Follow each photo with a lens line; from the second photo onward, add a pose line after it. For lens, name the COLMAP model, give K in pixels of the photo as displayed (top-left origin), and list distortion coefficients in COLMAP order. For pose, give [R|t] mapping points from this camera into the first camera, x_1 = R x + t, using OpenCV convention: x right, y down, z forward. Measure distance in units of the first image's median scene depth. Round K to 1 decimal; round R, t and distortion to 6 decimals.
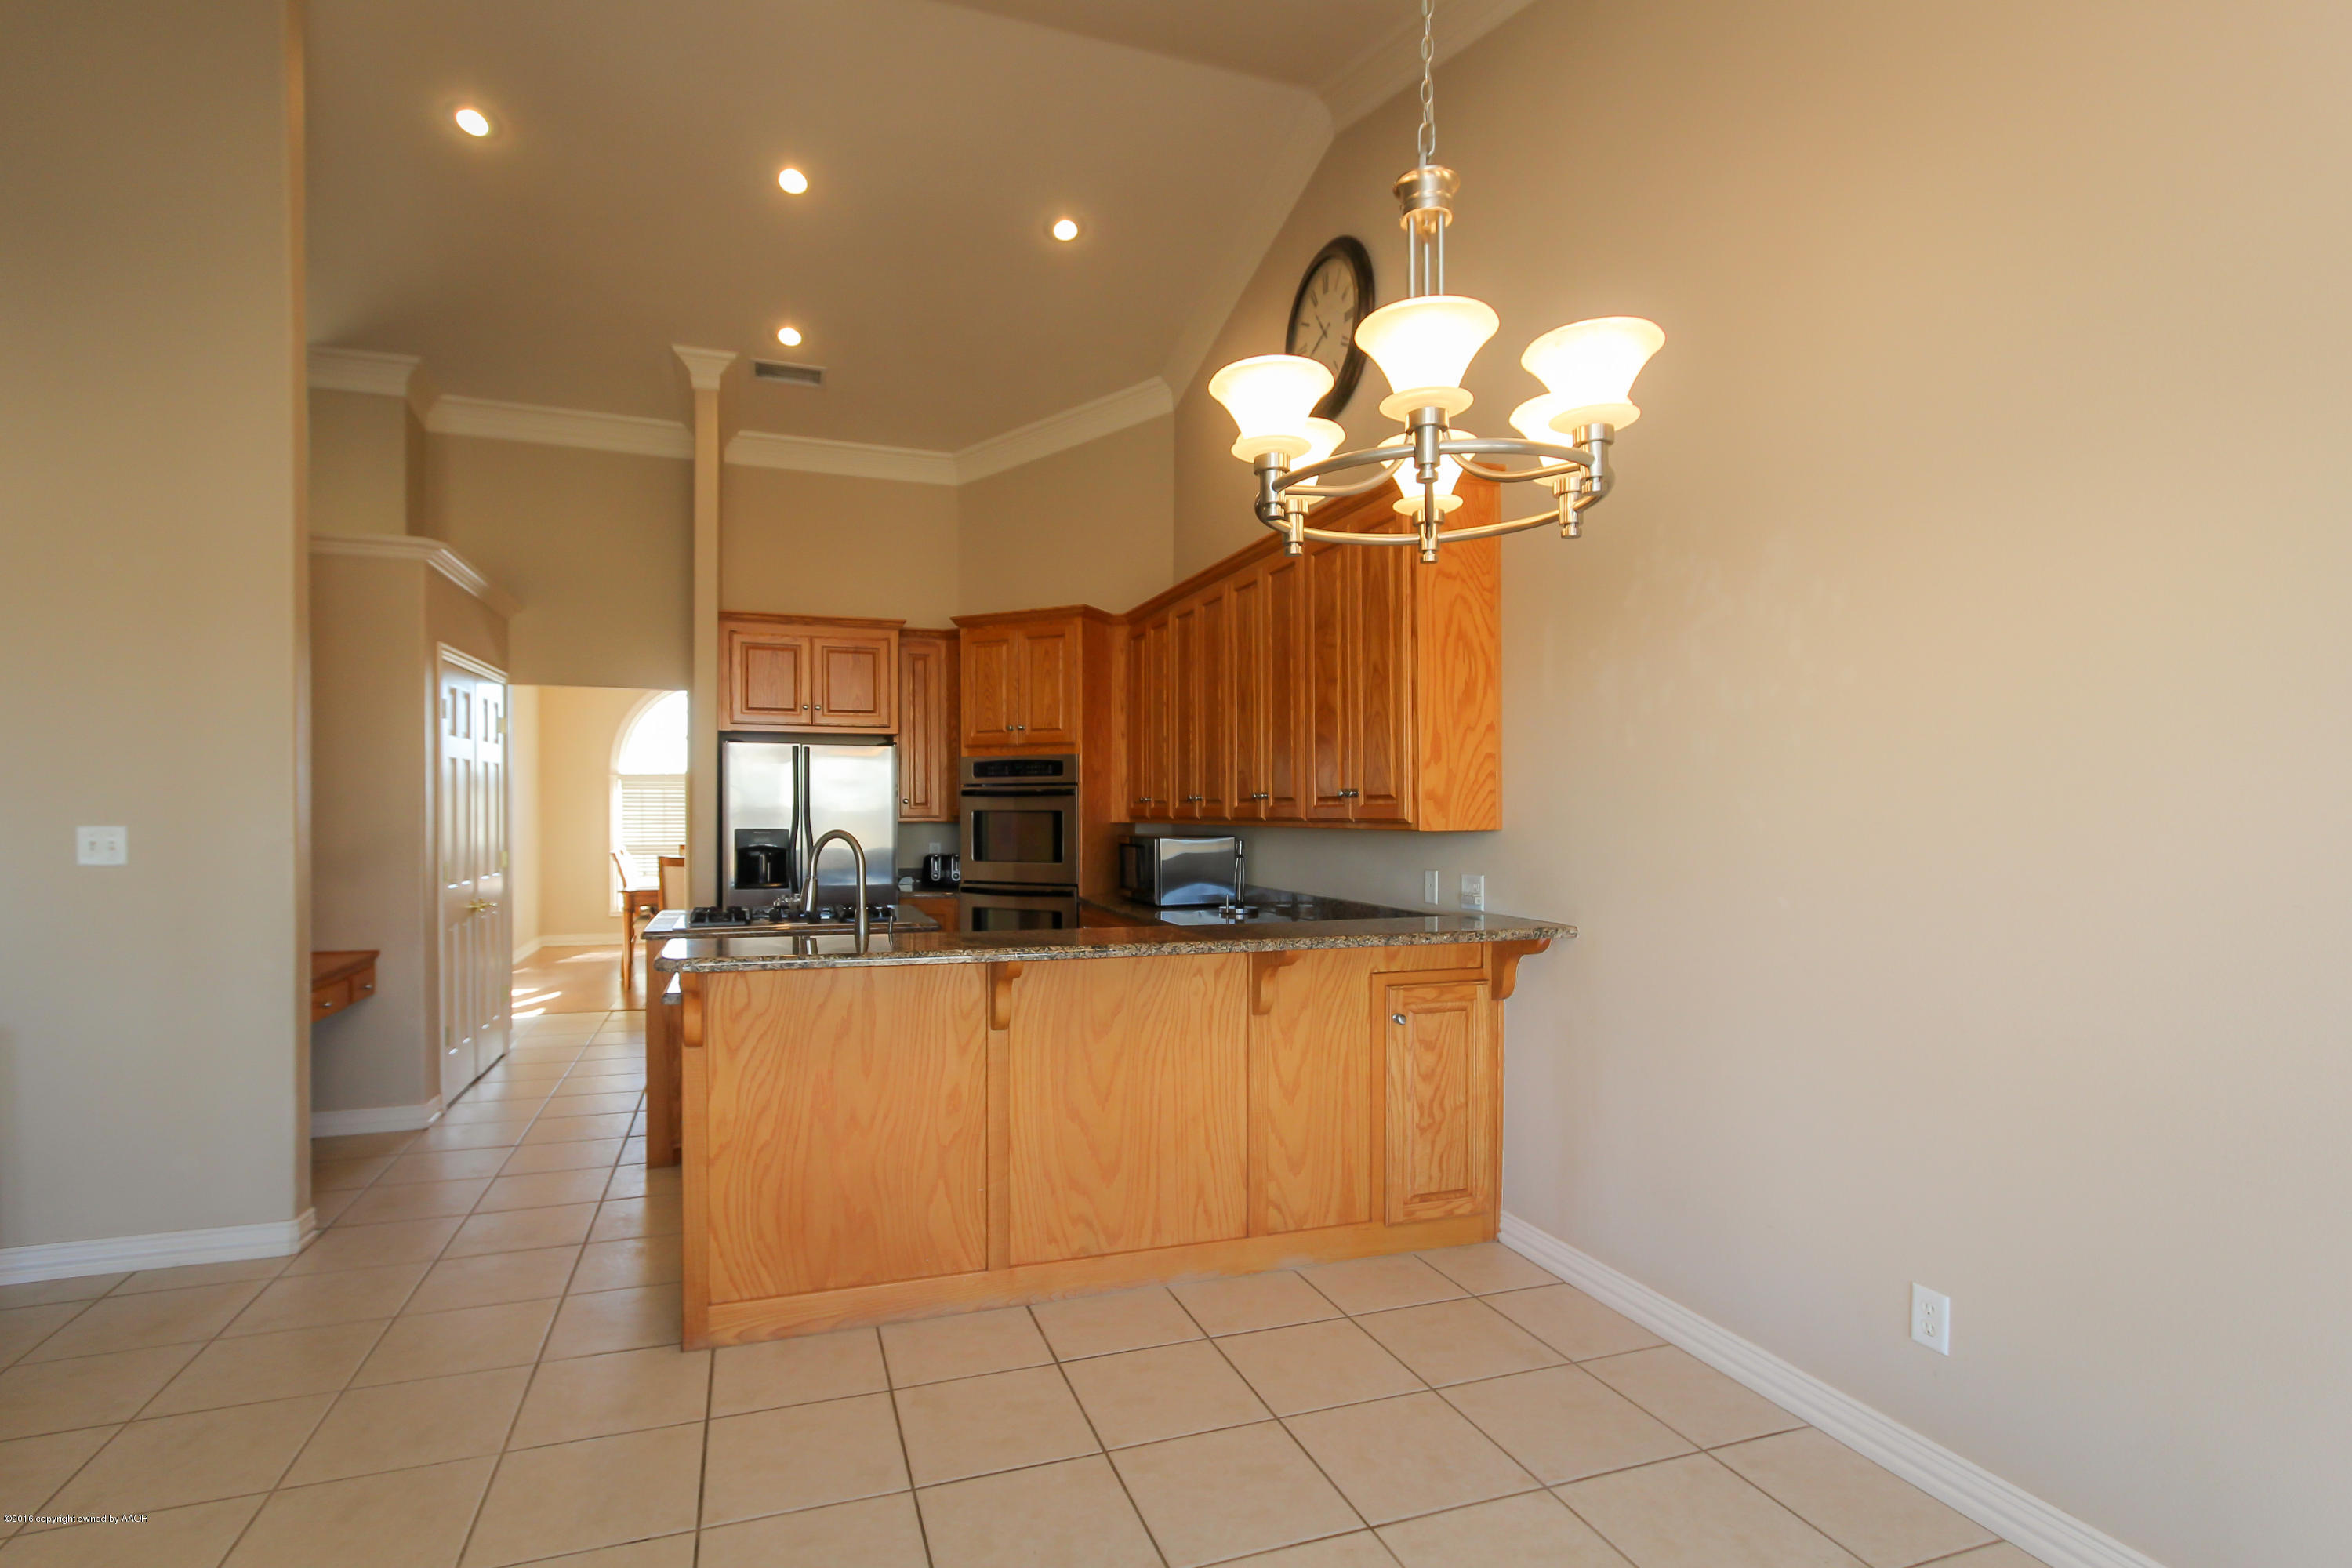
lens RADIAL K [[1126.8, 0, 1145.1], [0, 1126.8, 821.3], [0, 0, 1]] dist [0.000025, 0.000011]
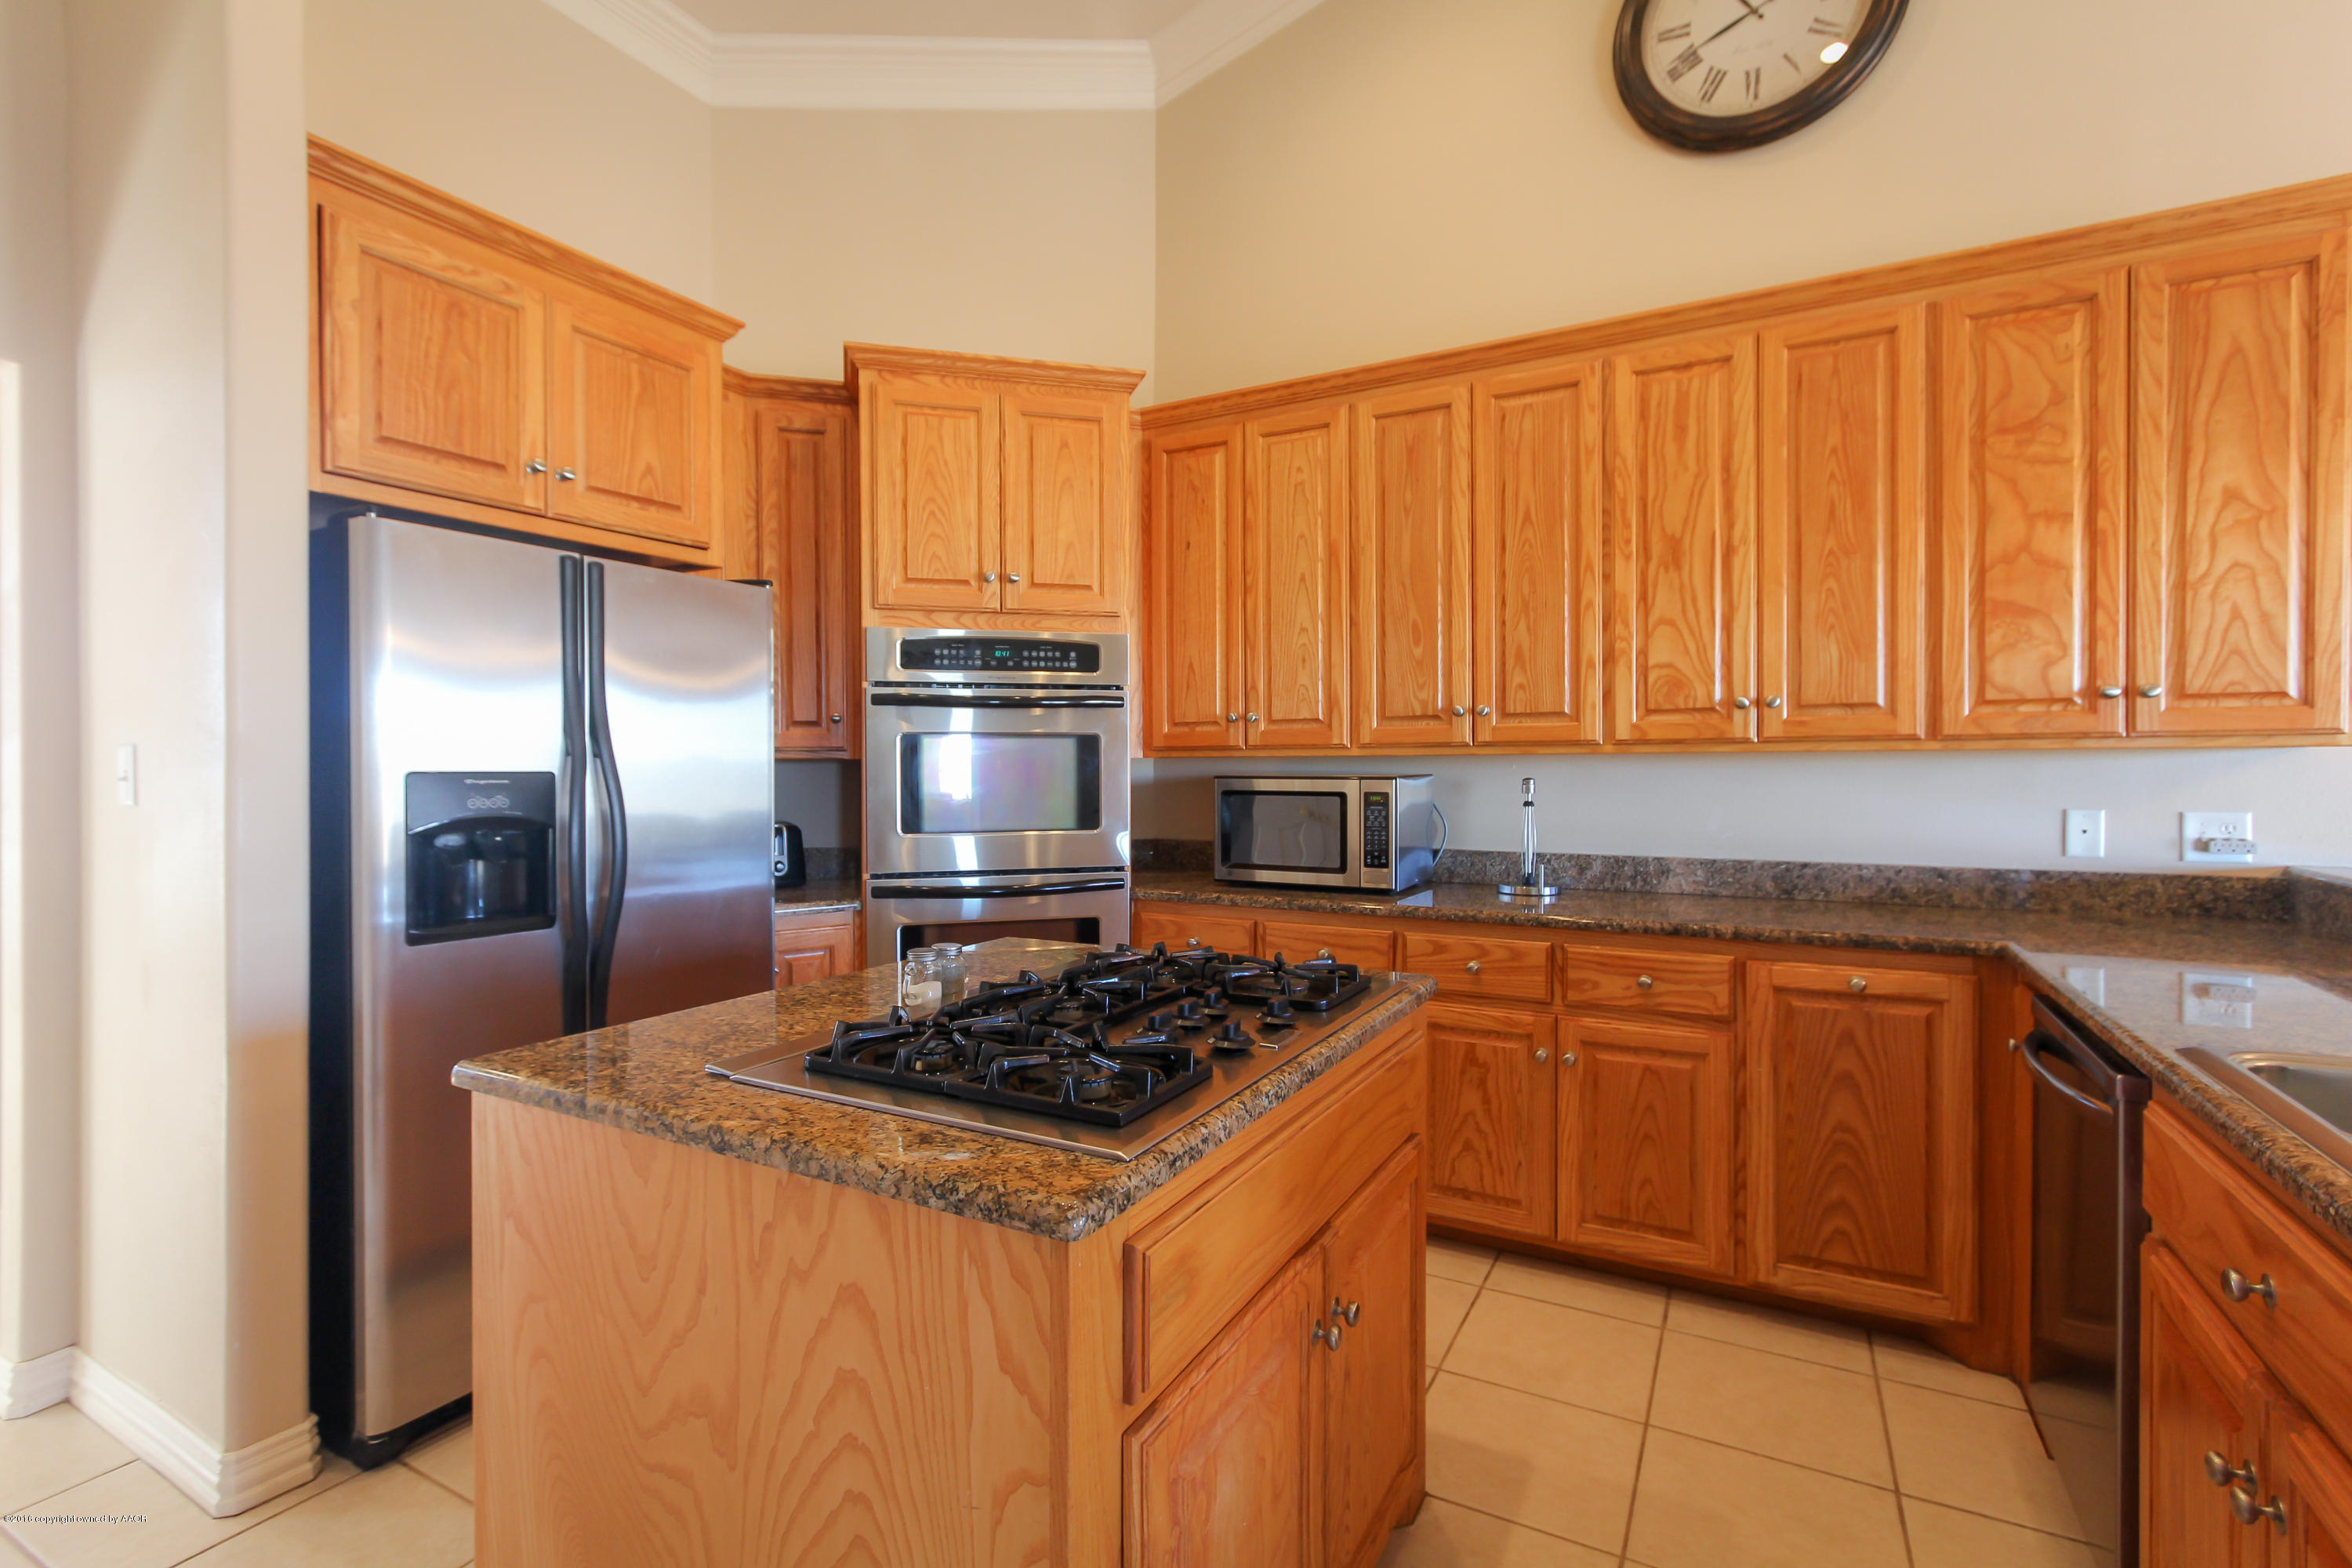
lens RADIAL K [[1072.1, 0, 1176.0], [0, 1072.1, 784.0], [0, 0, 1]] dist [-0.000473, 0.000555]
pose [[0.740657, -0.014418, 0.671729, -0.401013], [0.010705, 0.999896, 0.009658, 0.009953], [-0.671798, 0.000038, 0.740734, 0.582887]]
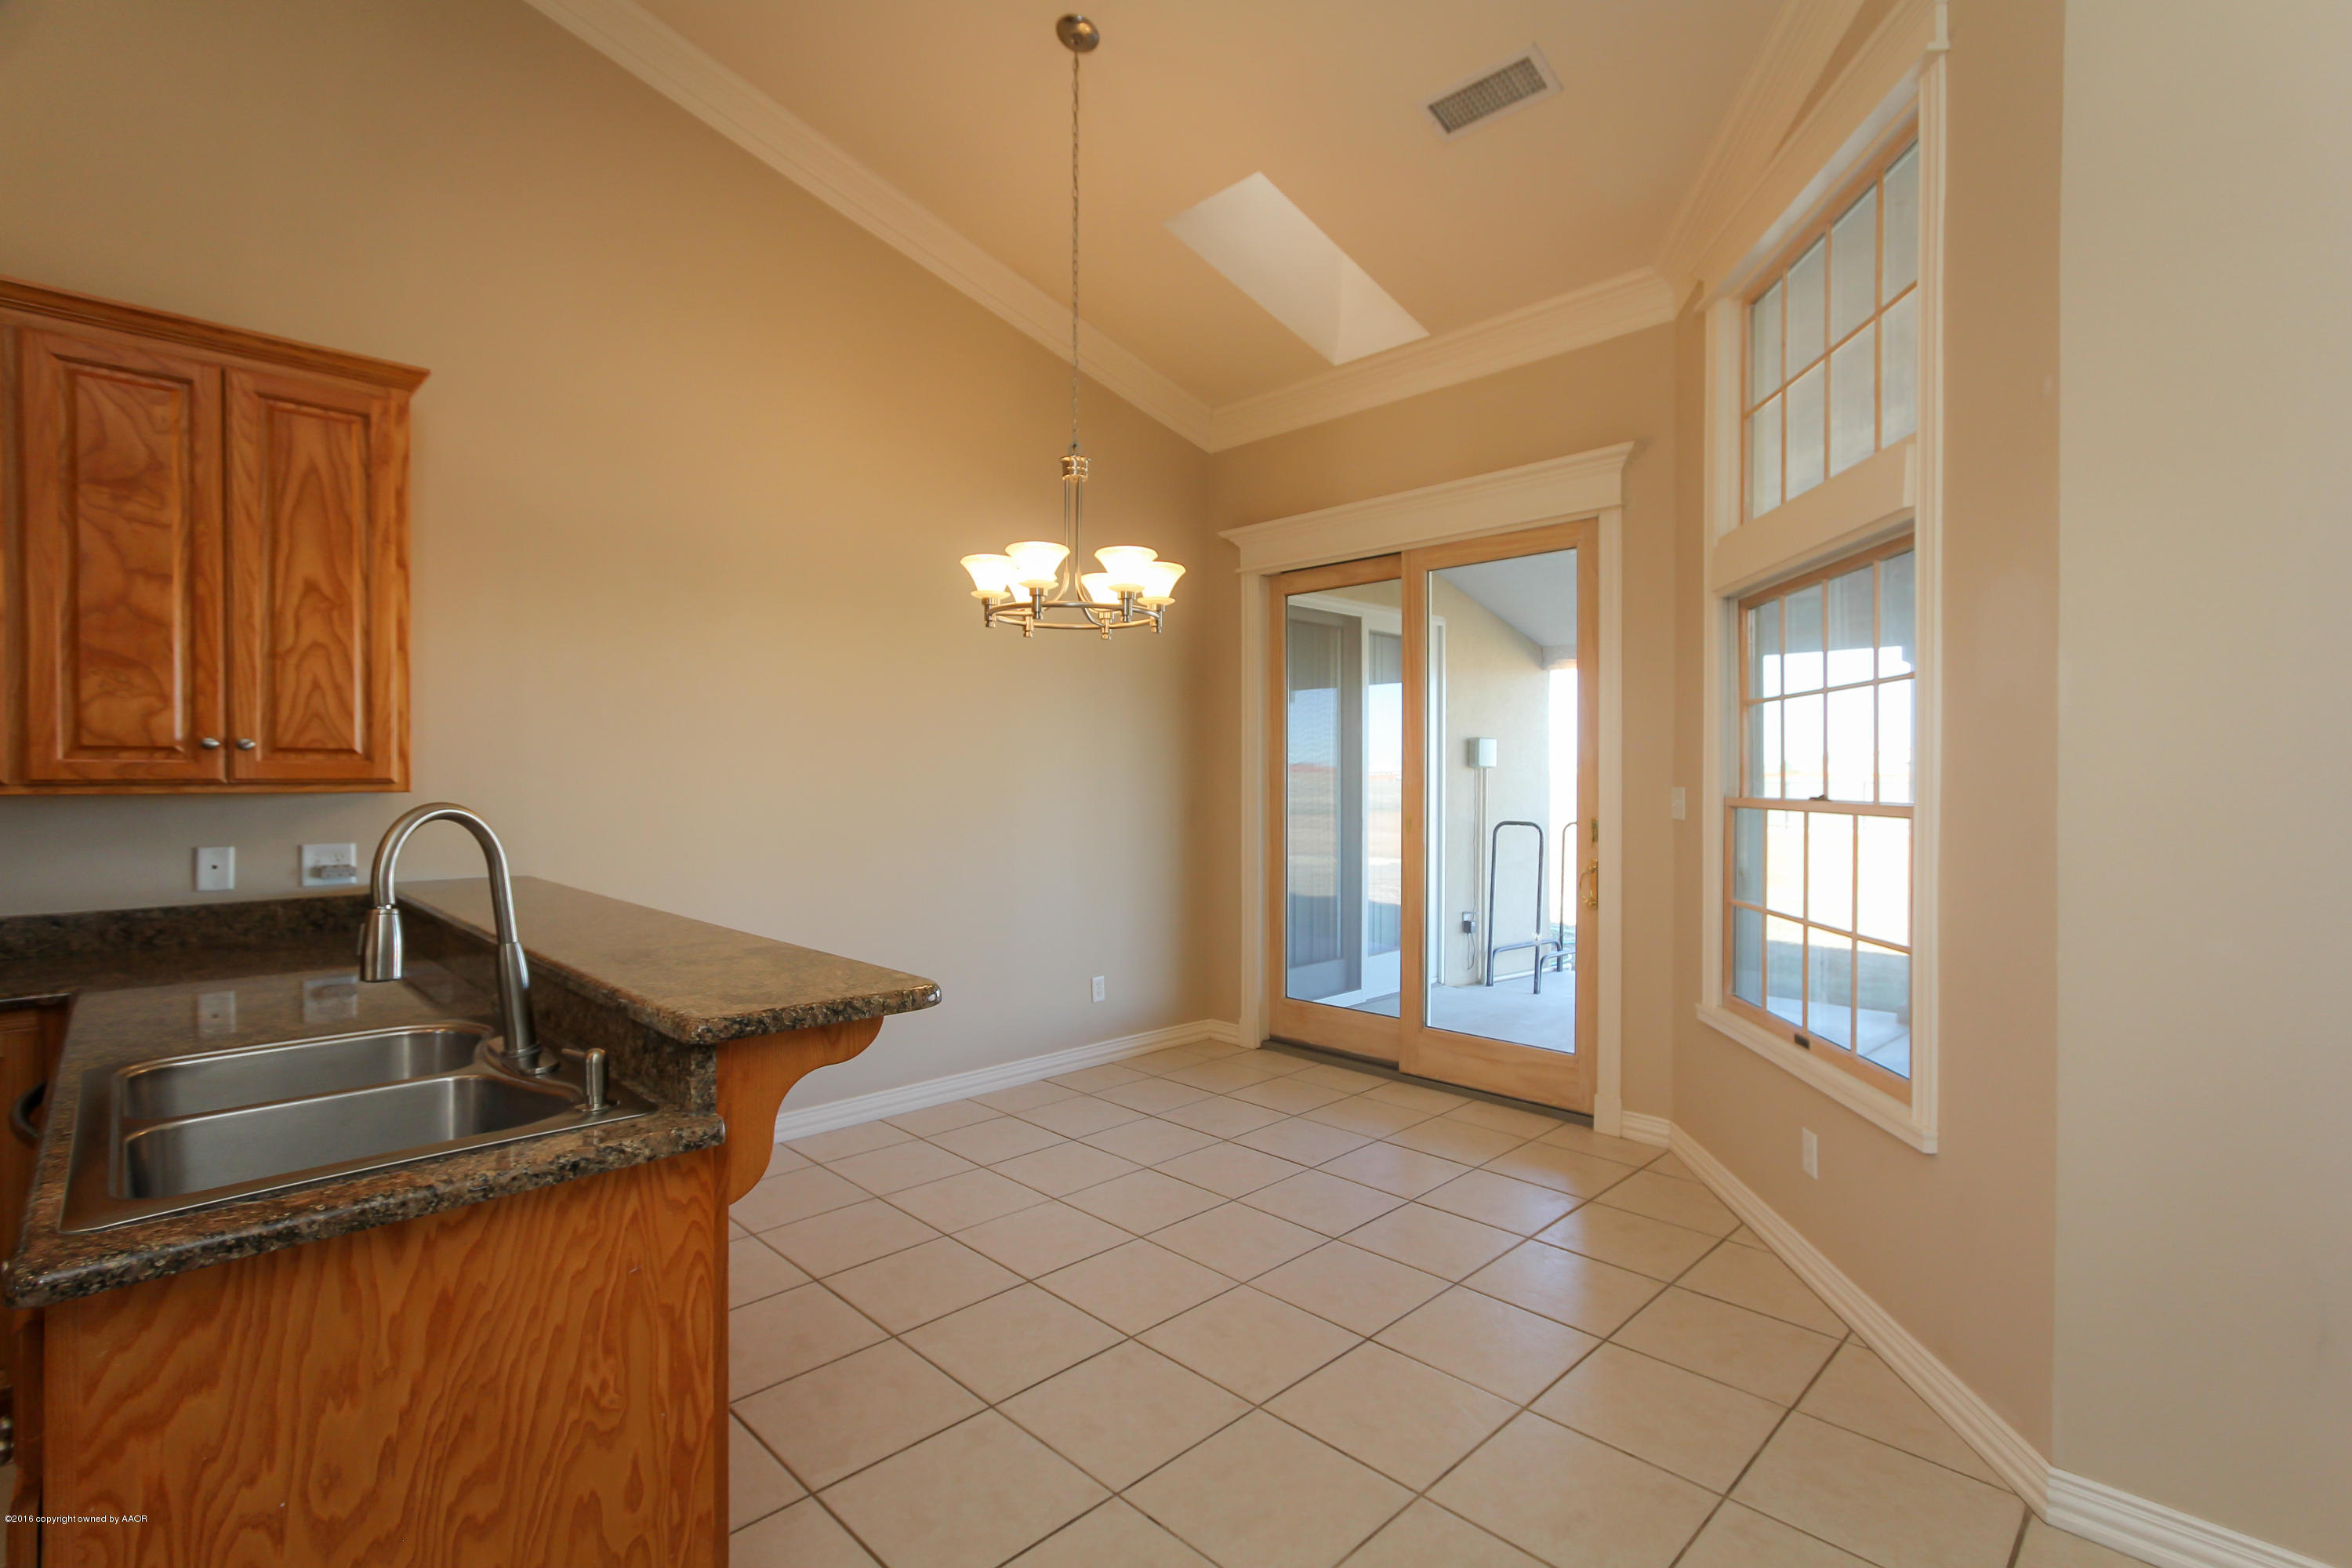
lens RADIAL K [[1072.1, 0, 1176.0], [0, 1072.1, 784.0], [0, 0, 1]] dist [-0.000473, 0.000555]
pose [[-0.437021, -0.008080, 0.899415, -0.447741], [0.005564, 0.999916, 0.011686, -0.002518], [-0.899434, 0.010111, -0.436939, 0.481451]]
